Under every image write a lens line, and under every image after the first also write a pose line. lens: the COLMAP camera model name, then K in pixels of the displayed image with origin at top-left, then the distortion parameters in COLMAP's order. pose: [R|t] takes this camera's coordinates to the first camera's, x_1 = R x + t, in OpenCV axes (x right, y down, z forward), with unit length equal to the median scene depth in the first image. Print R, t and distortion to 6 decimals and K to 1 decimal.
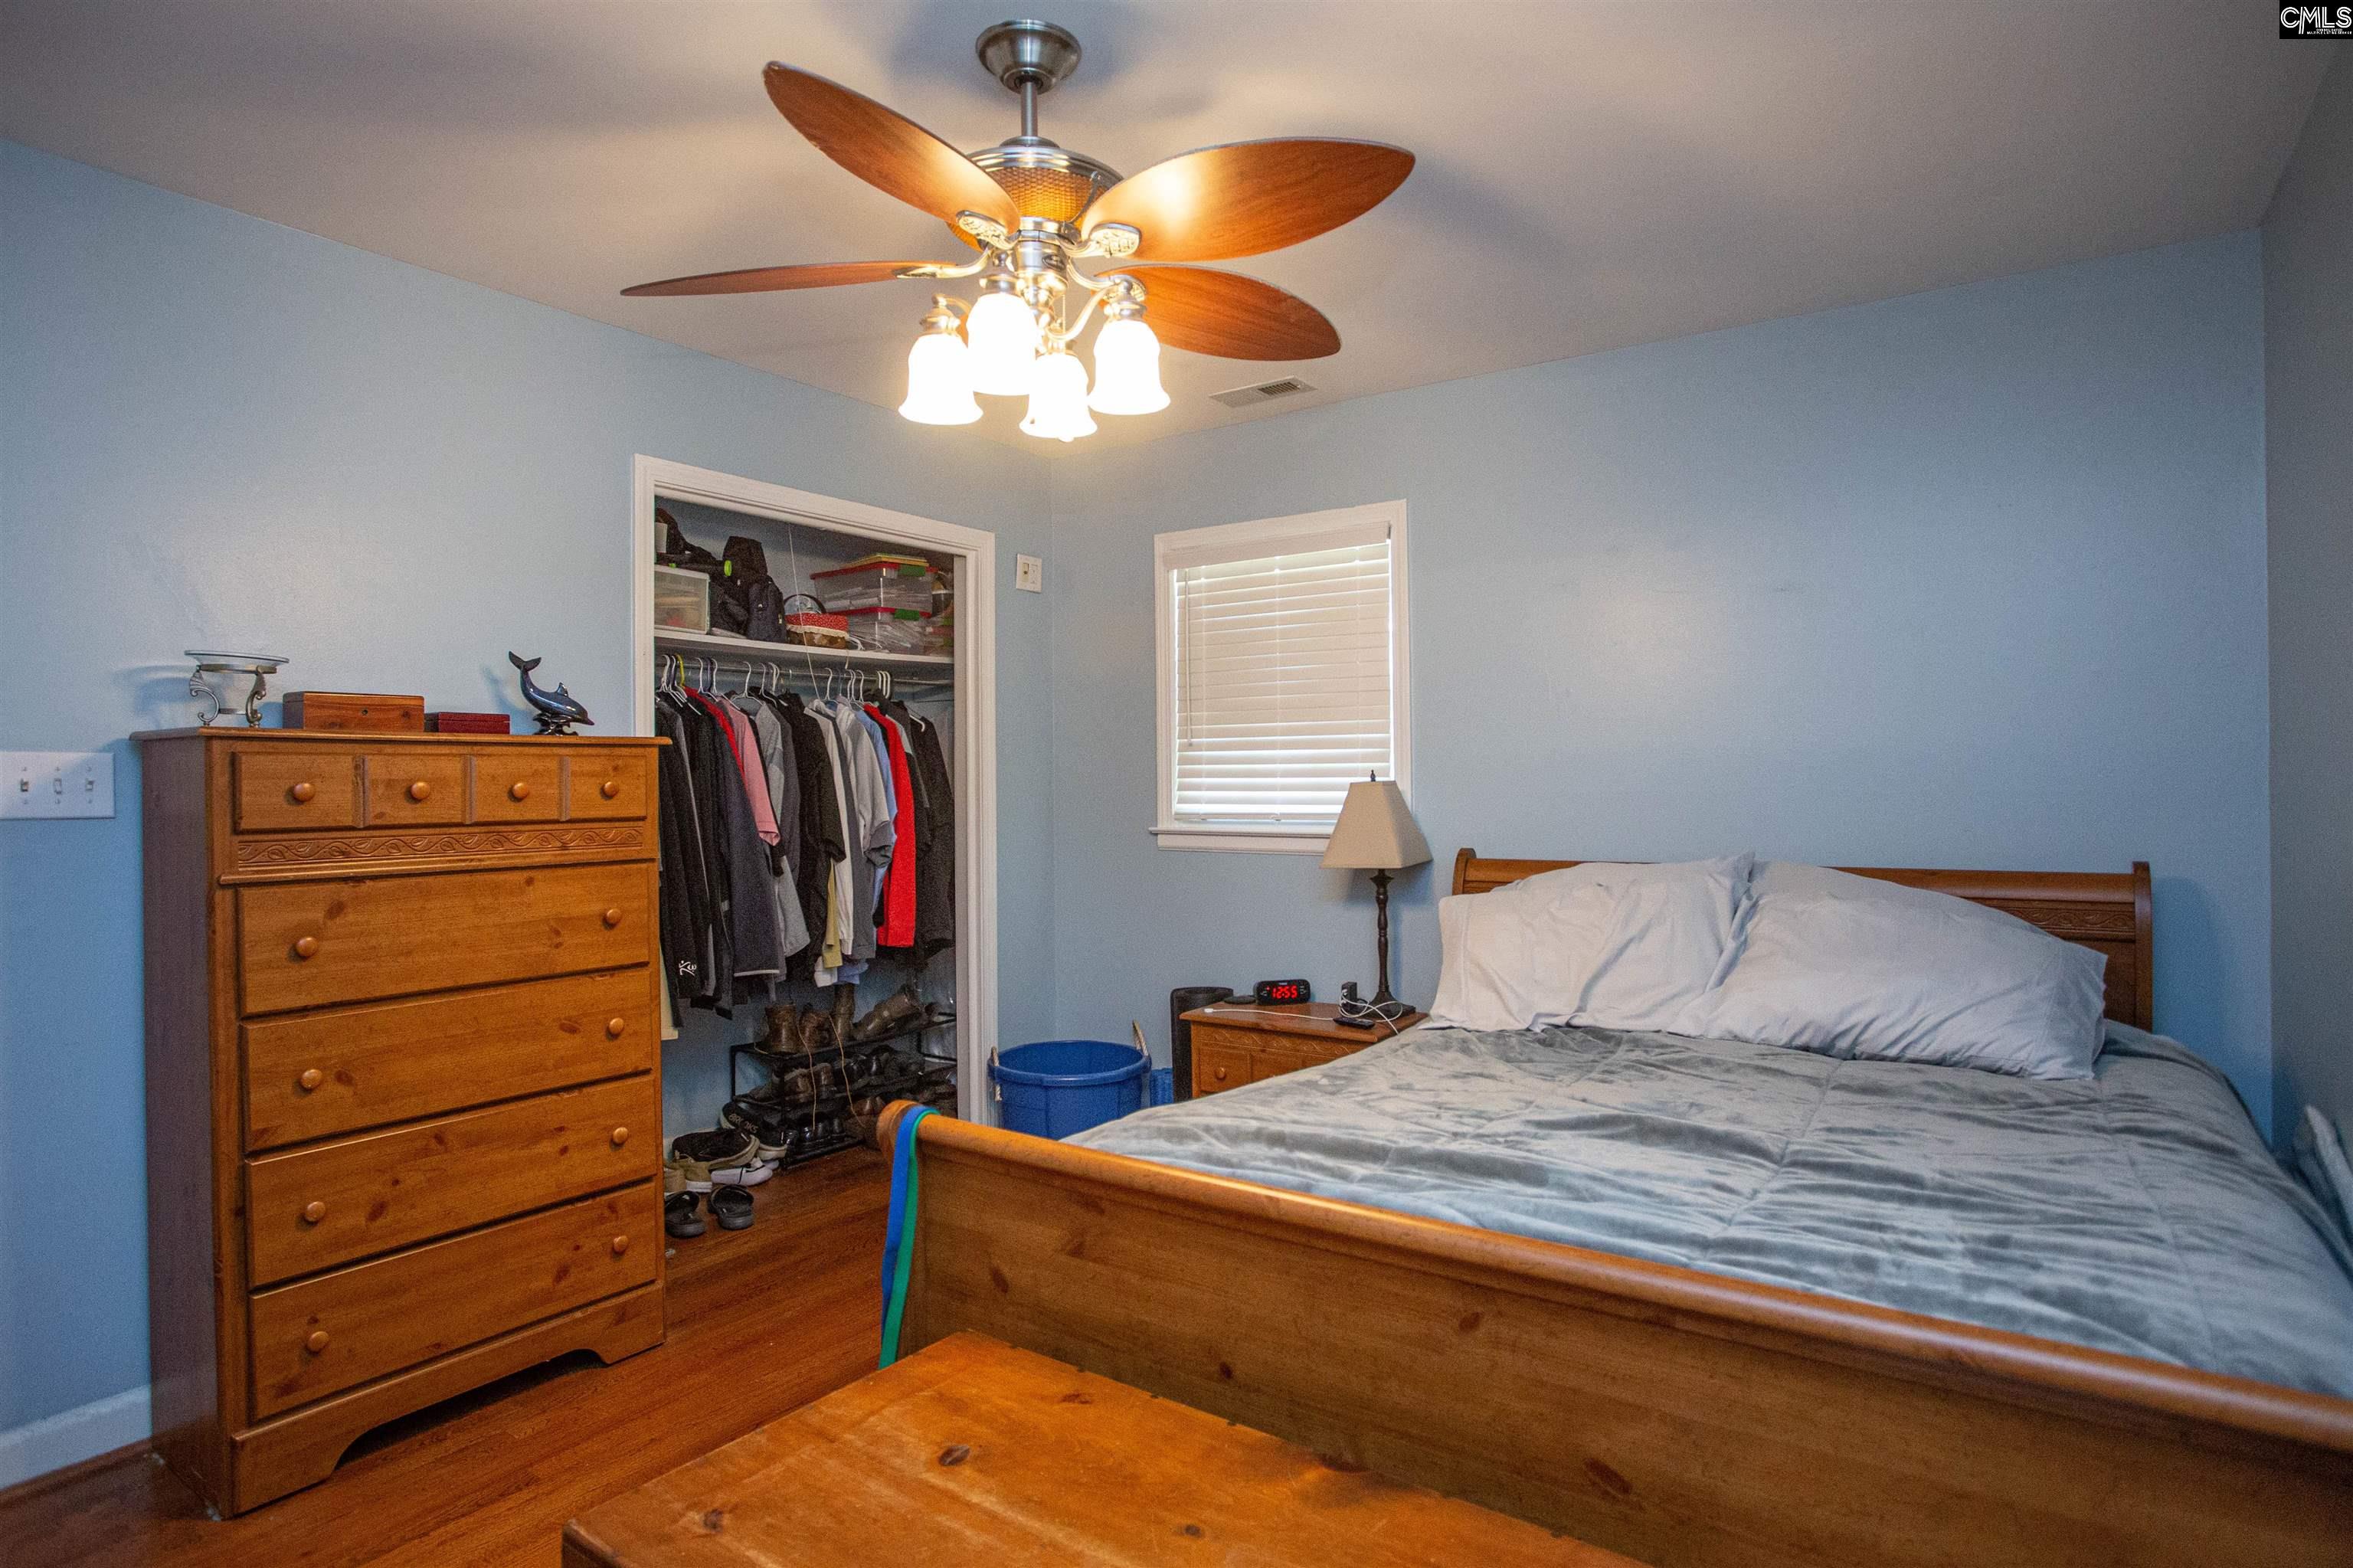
lens RADIAL K [[1234.7, 0, 1149.0], [0, 1234.7, 764.0], [0, 0, 1]] dist [-0.072568, 0.044308]
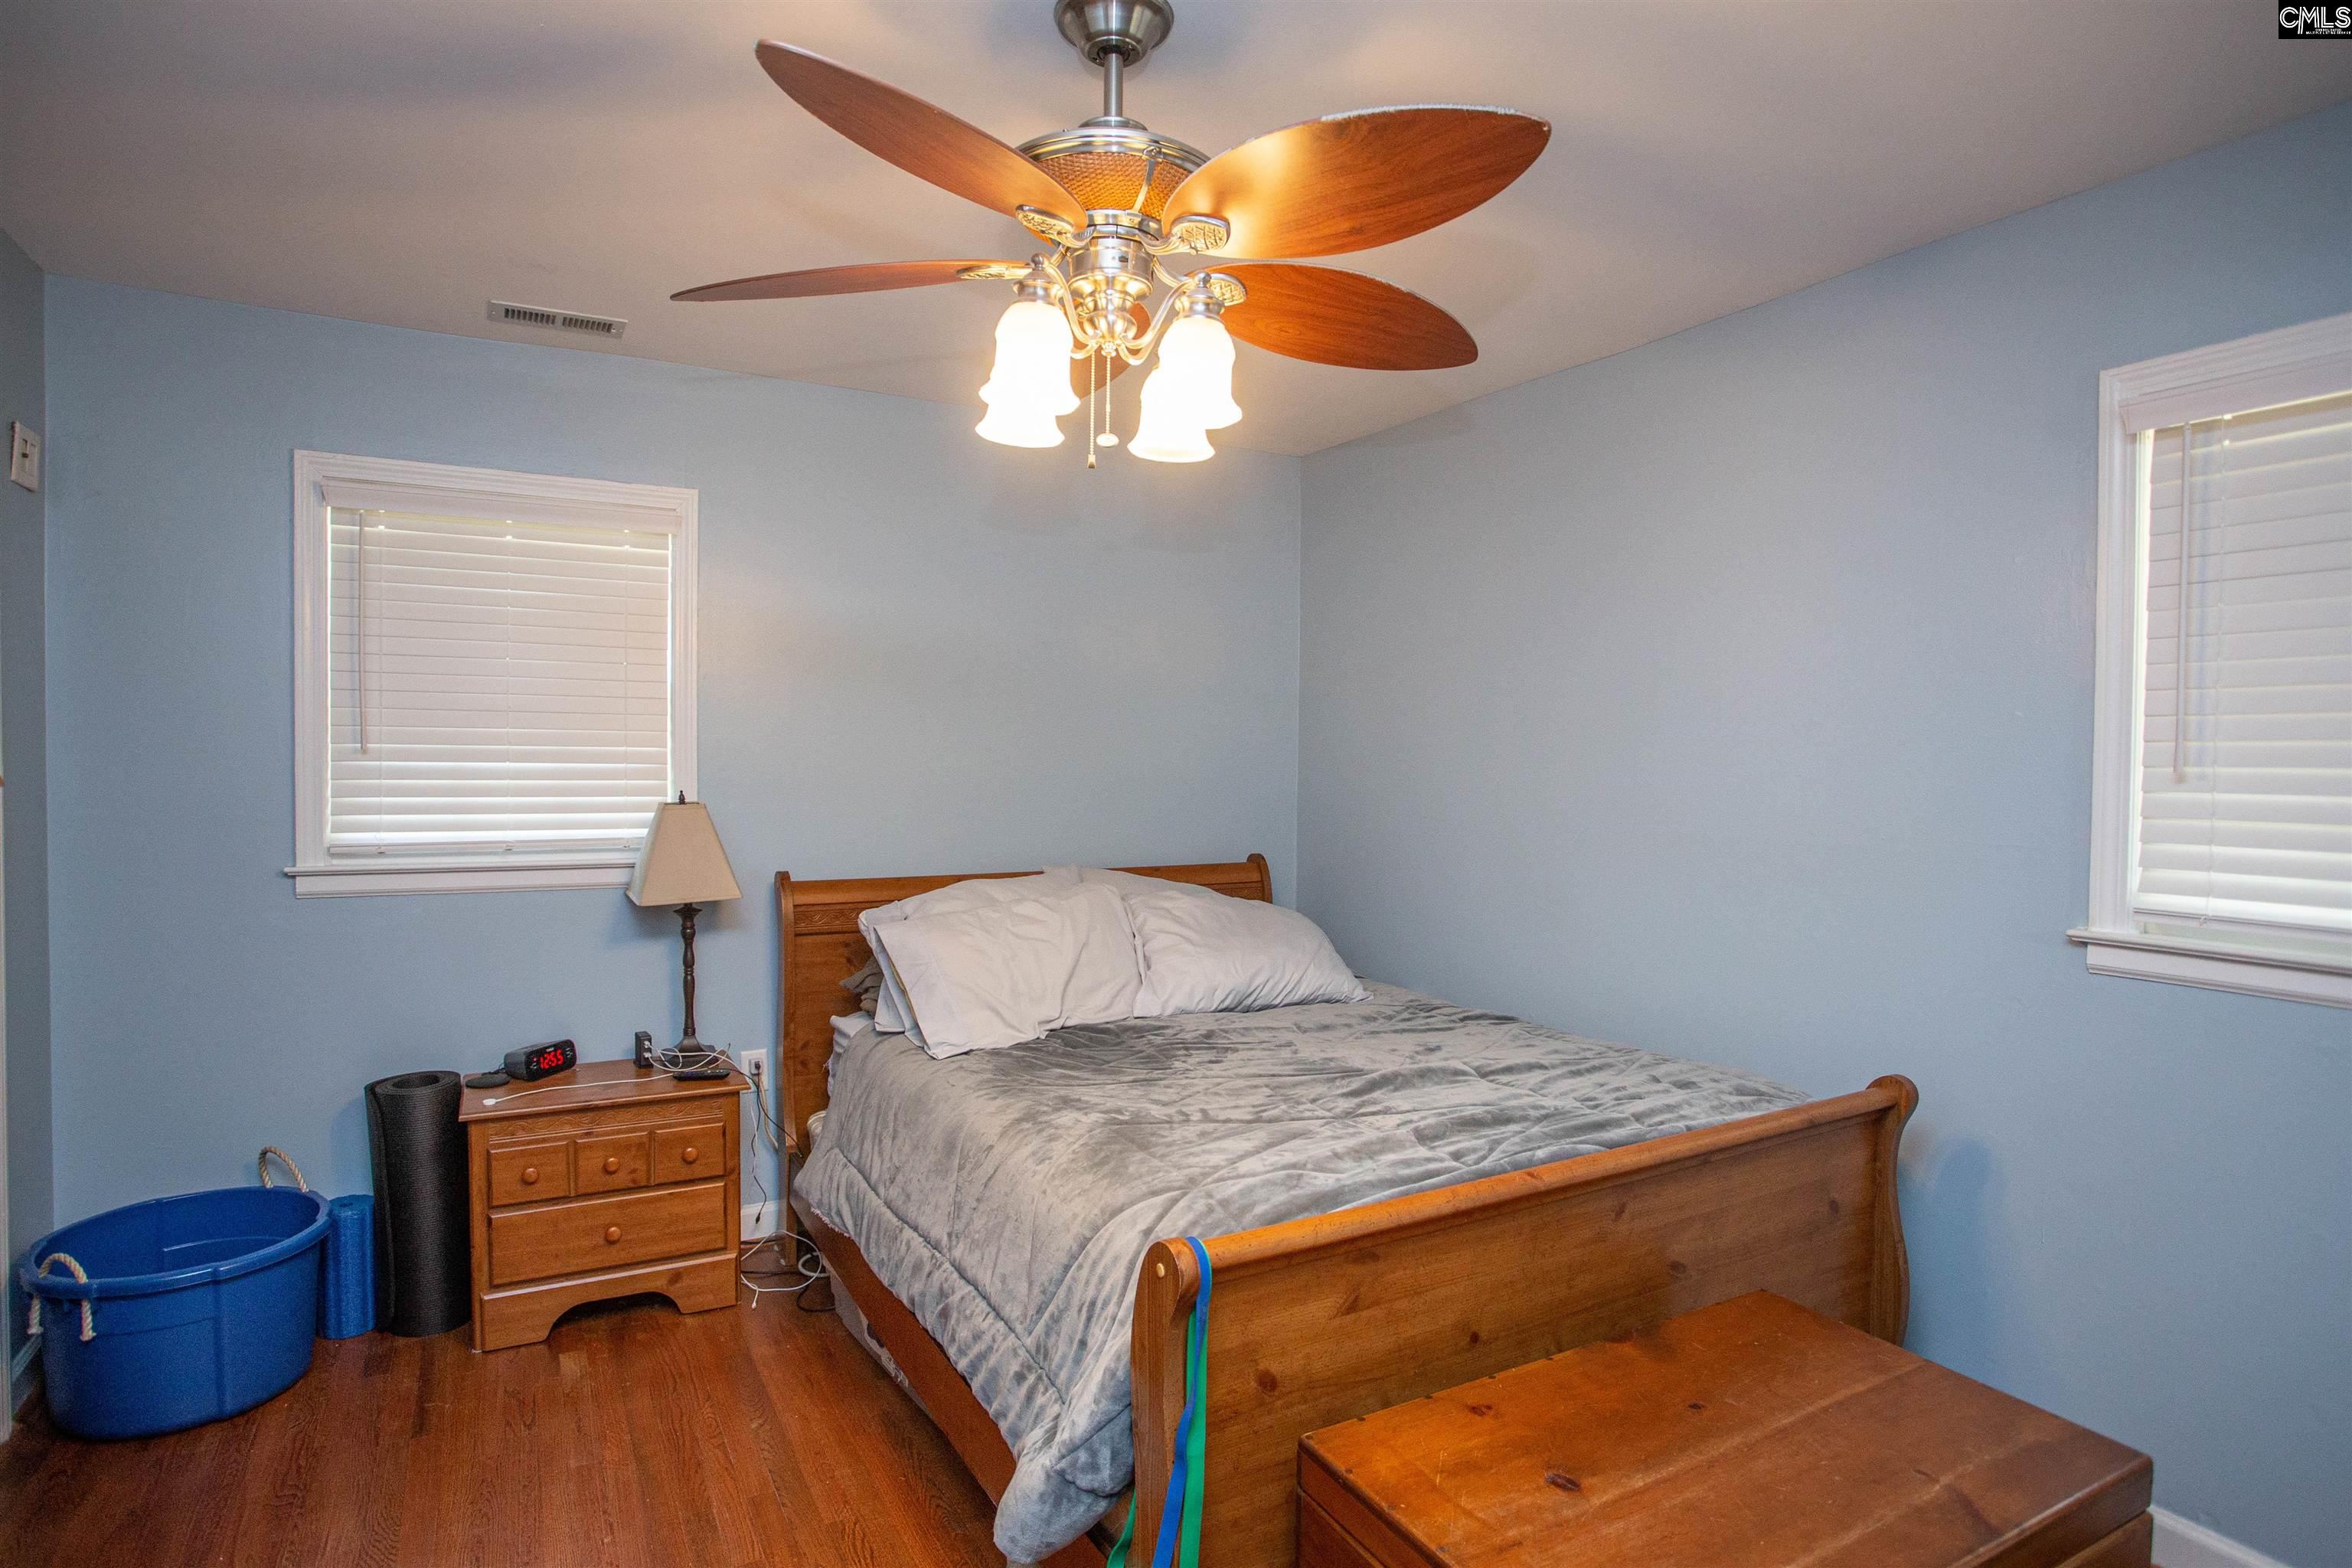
lens RADIAL K [[1234.2, 0, 1148.5], [0, 1234.2, 764.0], [0, 0, 1]] dist [-0.072568, 0.044308]
pose [[0.433705, 0.003801, 0.901047, -0.489716], [-0.027071, 0.999595, 0.008813, -0.032724], [-0.900648, -0.028214, 0.433632, 0.325806]]
